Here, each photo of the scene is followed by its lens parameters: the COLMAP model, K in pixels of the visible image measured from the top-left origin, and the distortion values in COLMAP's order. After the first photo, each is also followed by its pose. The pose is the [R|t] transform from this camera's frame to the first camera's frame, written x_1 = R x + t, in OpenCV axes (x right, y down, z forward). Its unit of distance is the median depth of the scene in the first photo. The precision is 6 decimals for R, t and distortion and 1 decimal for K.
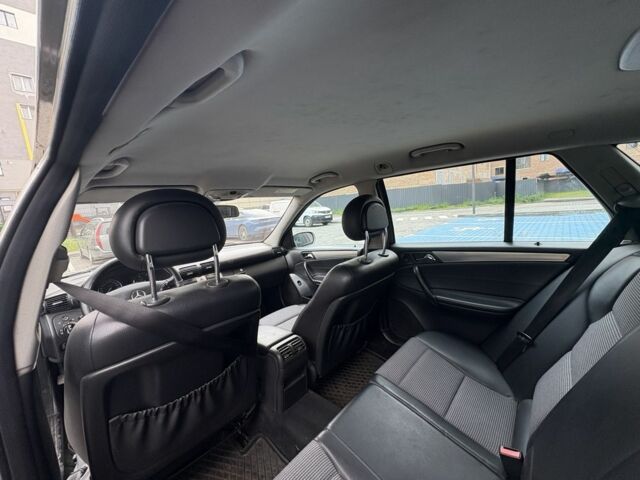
lens RADIAL K [[255.3, 0, 320.0], [0, 255.3, 240.0], [0, 0, 1]] dist [0.003069, -0.000429]
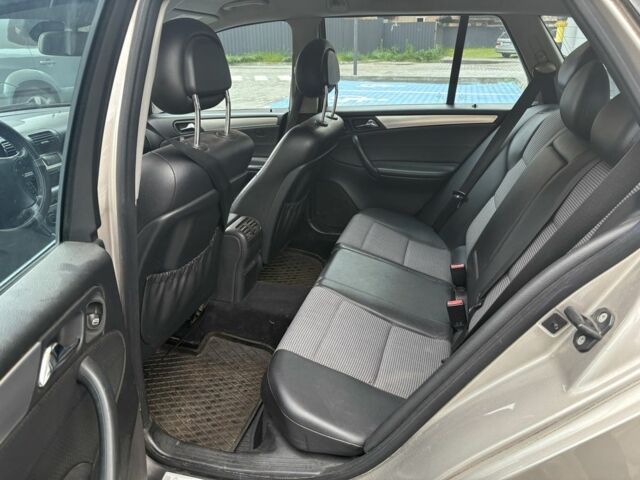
lens RADIAL K [[486.5, 0, 320.0], [0, 486.5, 240.0], [0, 0, 1]] dist [0.020658, -0.004429]
pose [[0.881035, -0.100694, 0.462211, -0.641803], [-0.012895, 0.971607, 0.236247, 0.080555], [-0.472876, -0.214103, 0.854721, -0.484924]]
